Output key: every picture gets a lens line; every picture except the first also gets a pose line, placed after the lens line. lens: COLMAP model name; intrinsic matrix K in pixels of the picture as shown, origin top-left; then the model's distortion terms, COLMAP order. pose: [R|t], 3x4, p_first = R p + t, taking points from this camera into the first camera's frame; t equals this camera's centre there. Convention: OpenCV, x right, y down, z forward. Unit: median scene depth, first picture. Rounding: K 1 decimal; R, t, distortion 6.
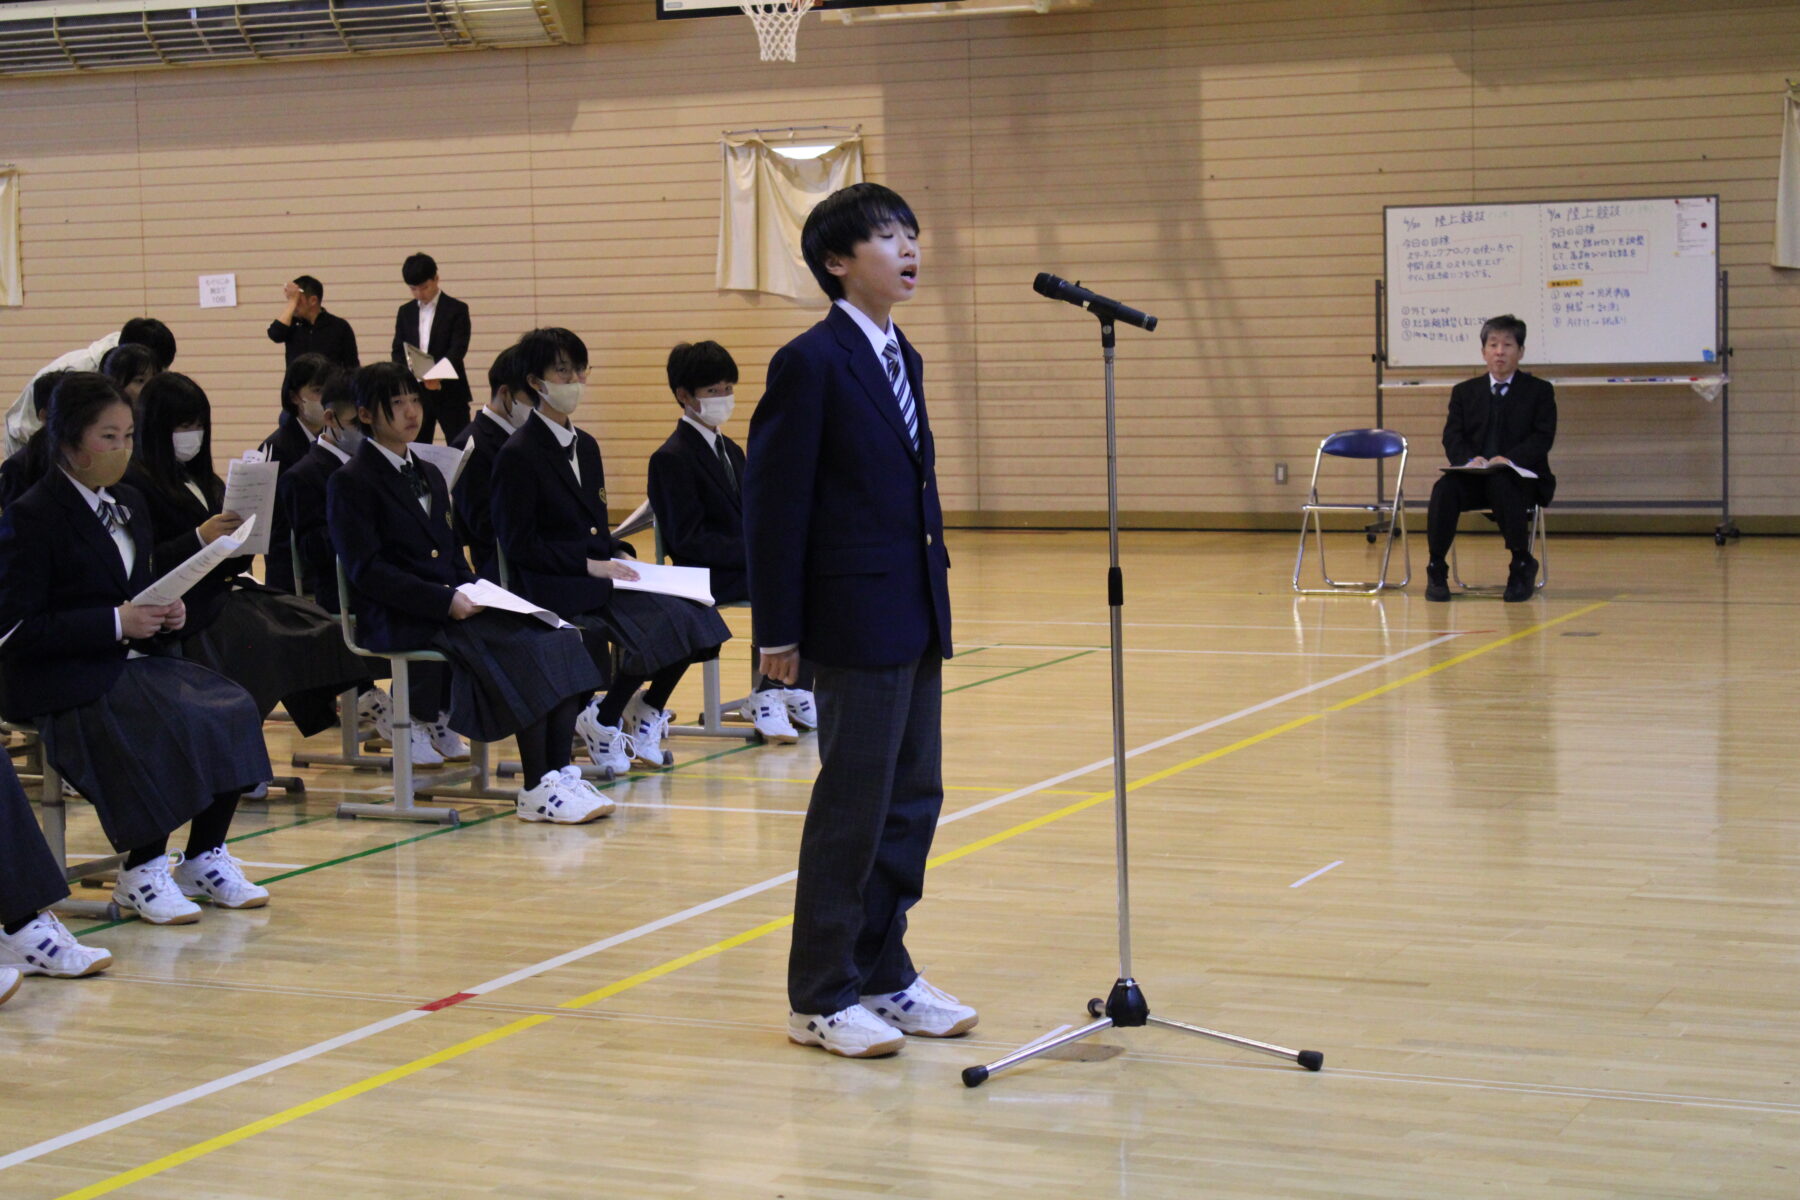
lens RADIAL K [[3333.3, 0, 900.0], [0, 3333.3, 600.0], [0, 0, 1]] dist [0.009858, 0.183383]
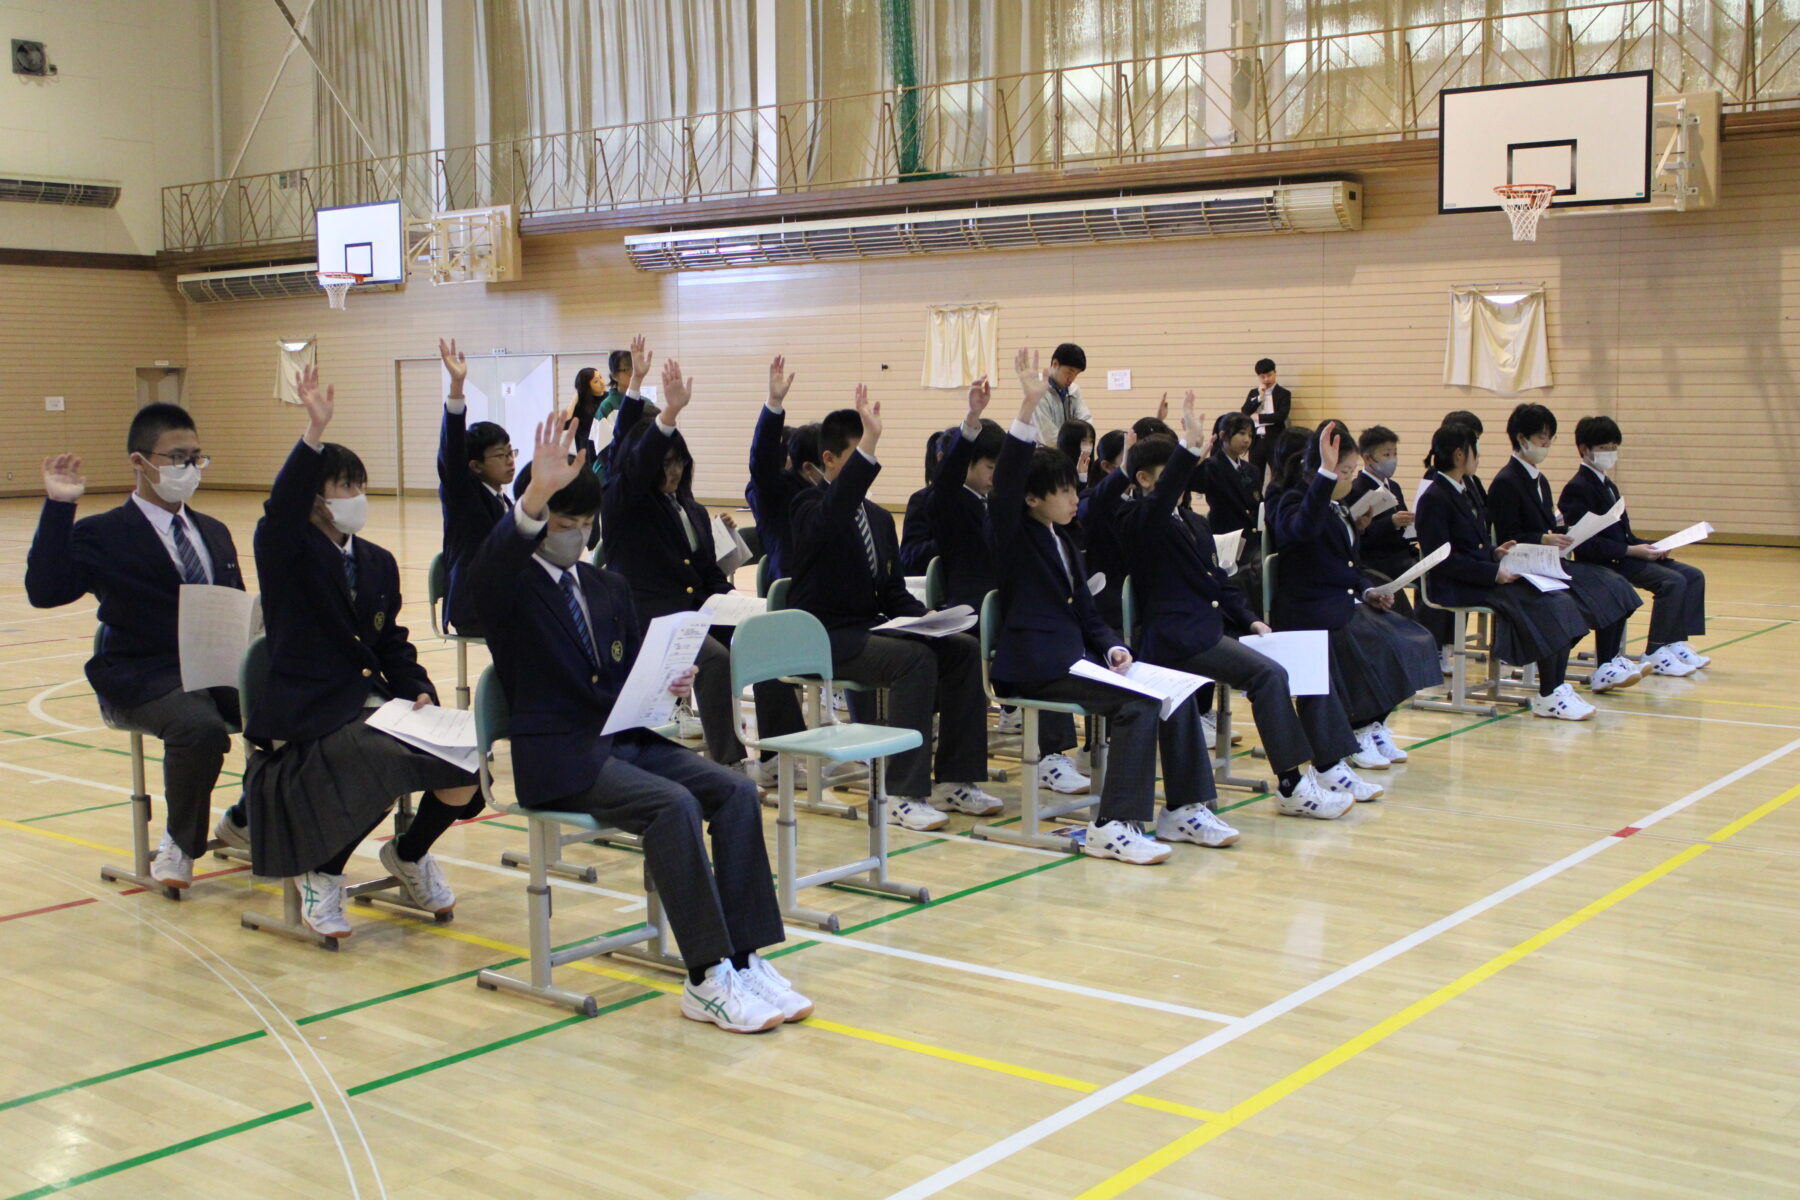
lens RADIAL K [[2038.5, 0, 900.0], [0, 2038.5, 600.0], [0, 0, 1]] dist [-0.055434, 0.035978]
pose [[0.975102, 0.039469, -0.218215, -0.118417], [-0.036606, 0.999183, 0.017152, 0.003192], [0.218713, -0.008737, 0.975750, -0.003347]]
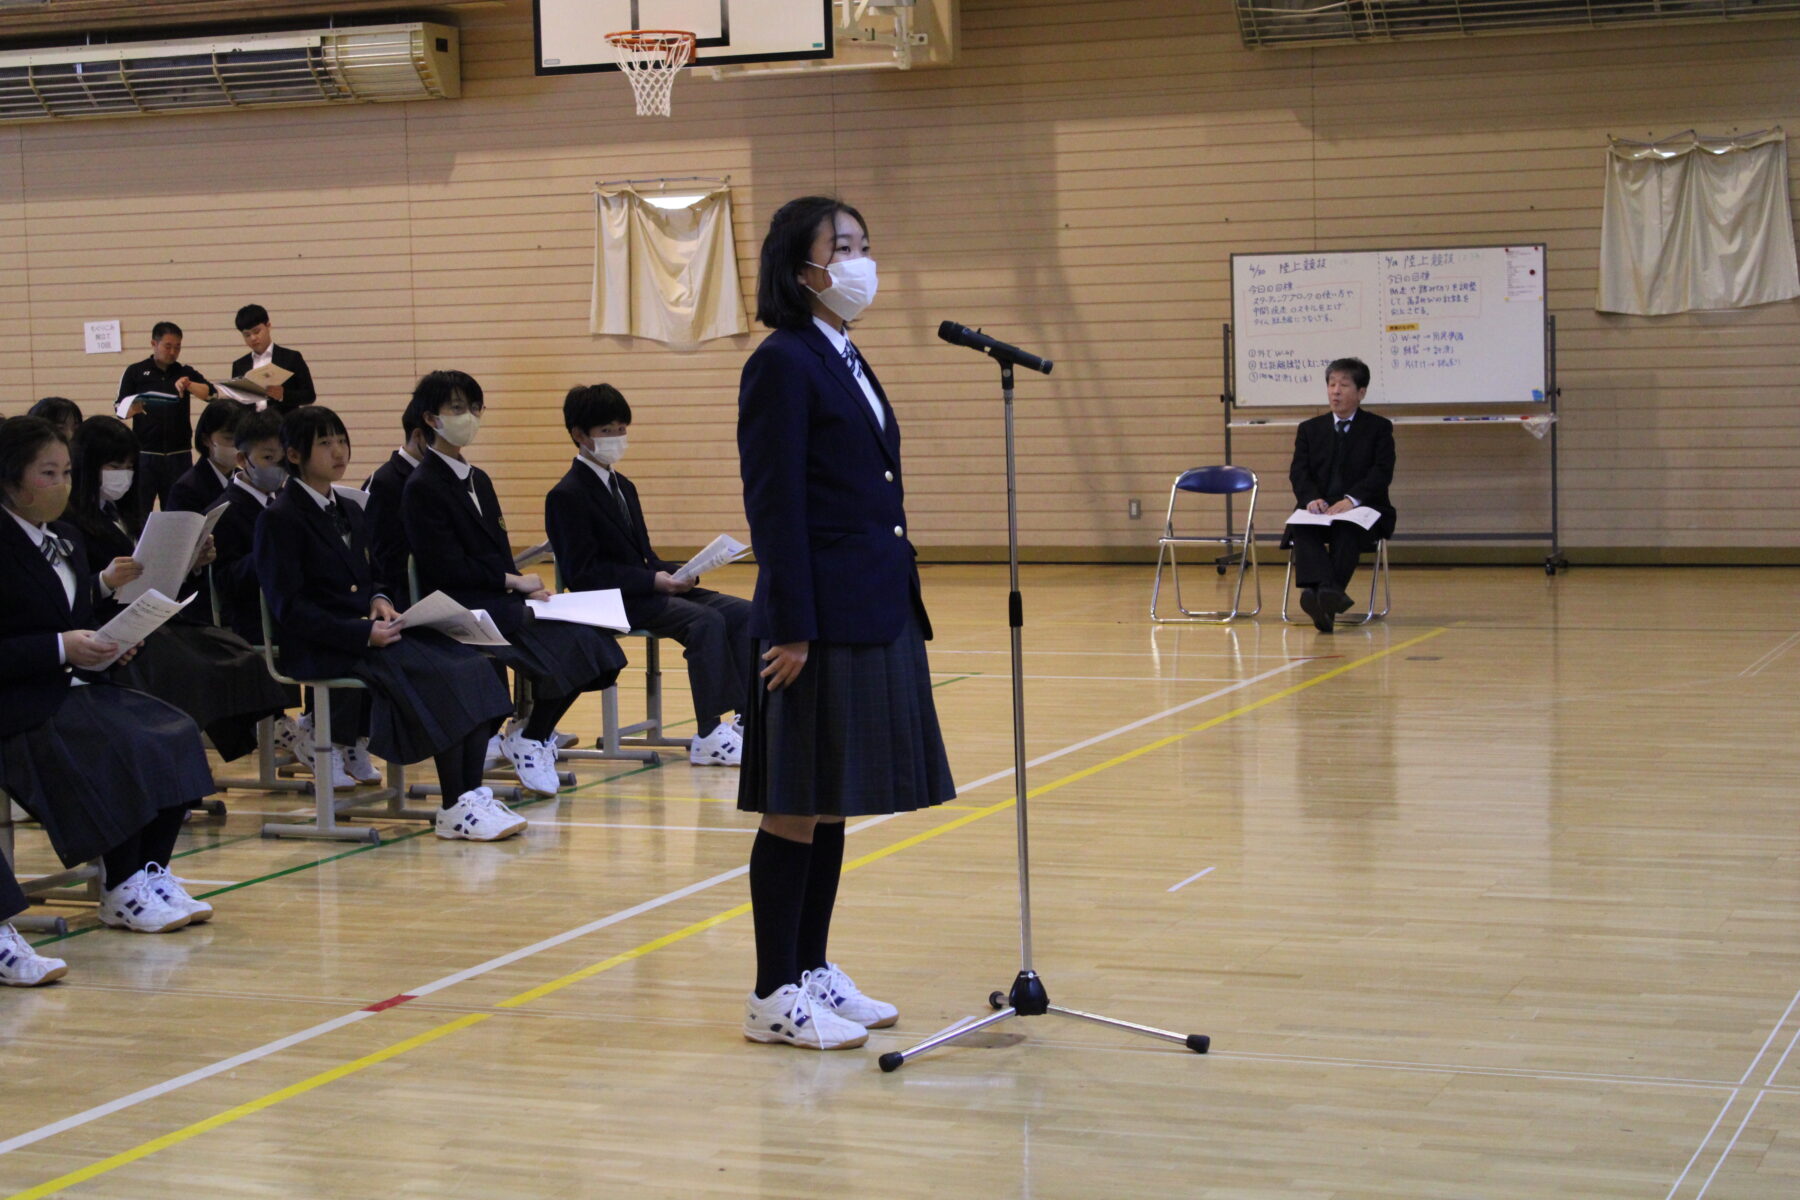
lens RADIAL K [[3265.6, 0, 900.0], [0, 3265.6, 600.0], [0, 0, 1]] dist [0.000799, 0.144614]
pose [[0.998873, -0.006018, 0.047079, -0.009270], [0.006544, 0.999918, -0.011026, 0.001751], [-0.047009, 0.011322, 0.998830, -0.024178]]
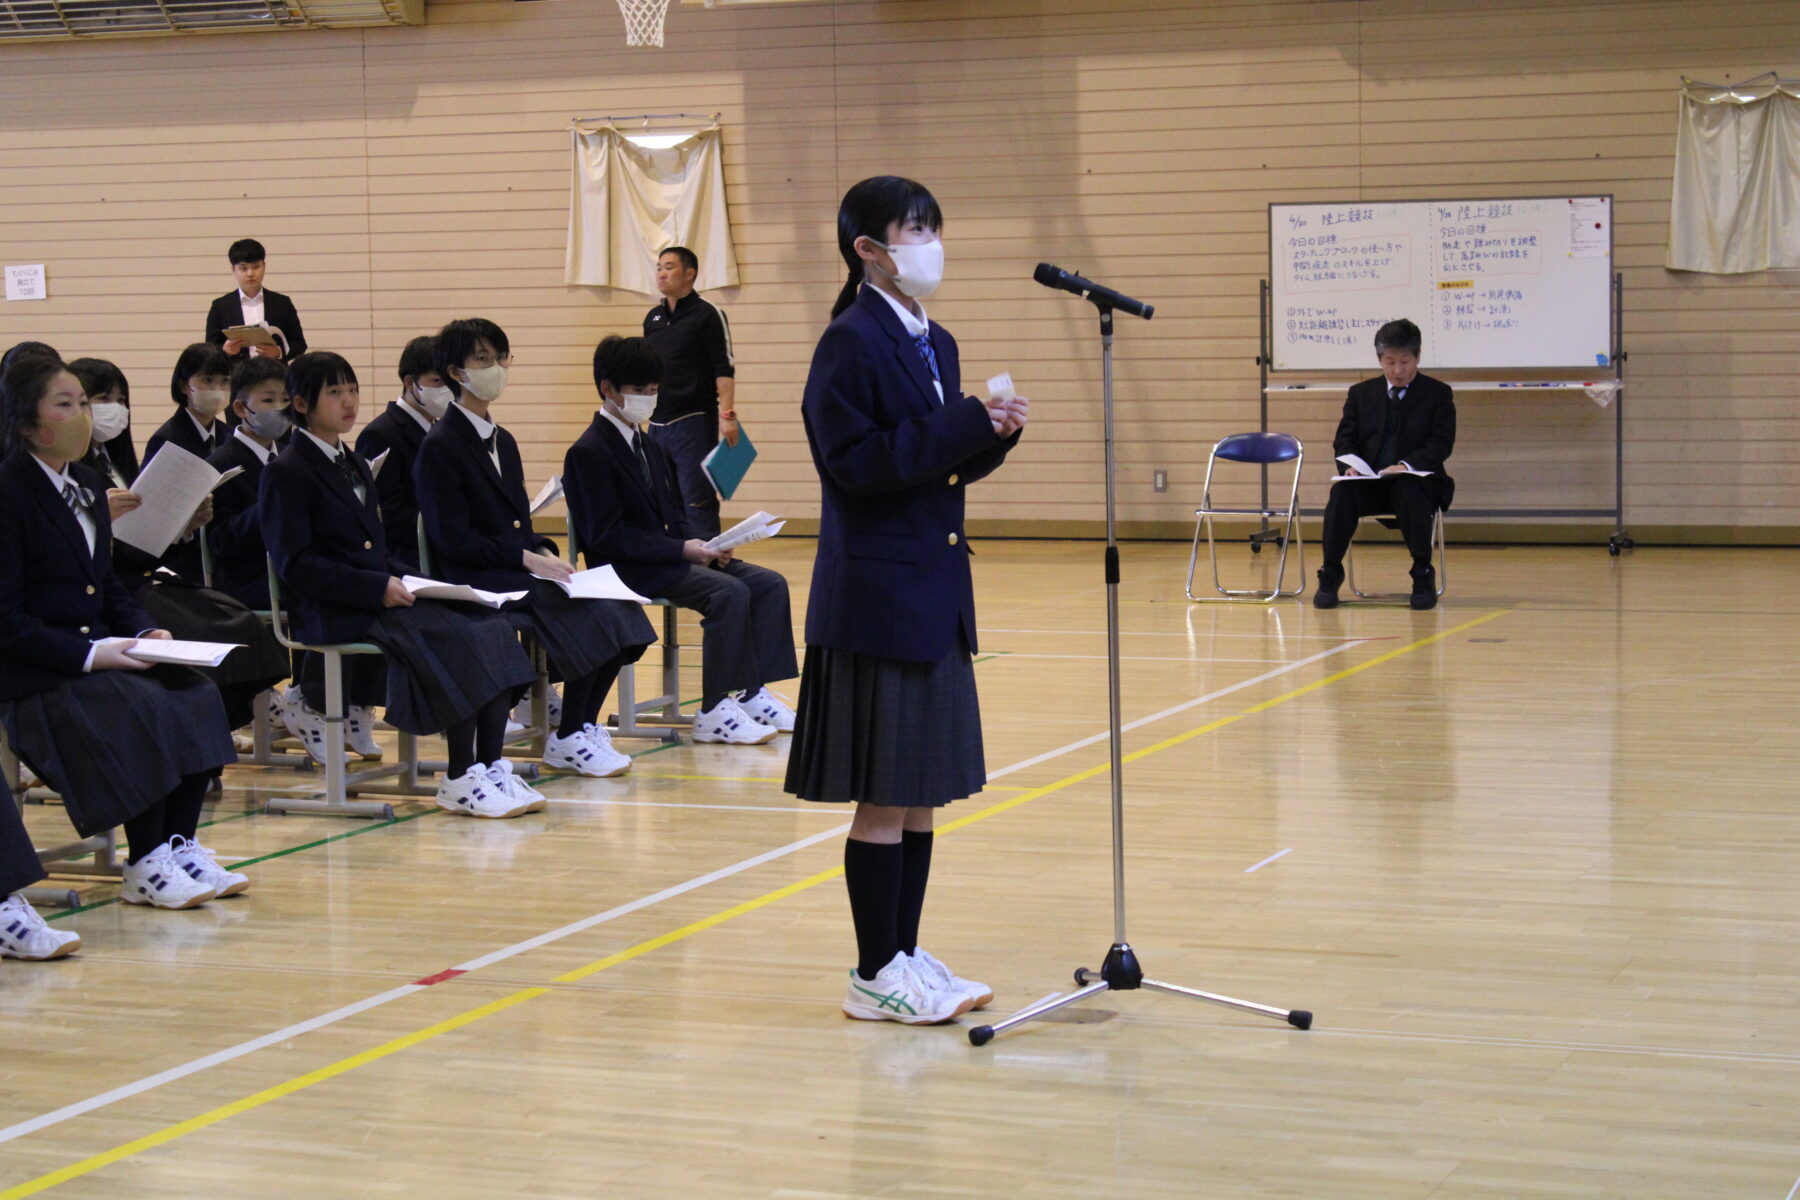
lens RADIAL K [[3643.5, 0, 900.0], [0, 3643.5, 600.0], [0, 0, 1]] dist [0.030173, 0.221062]
pose [[0.998227, 0.002164, 0.059481, -0.027670], [-0.001658, 0.999962, -0.008540, 0.006668], [-0.059497, 0.008426, 0.998193, -0.051974]]
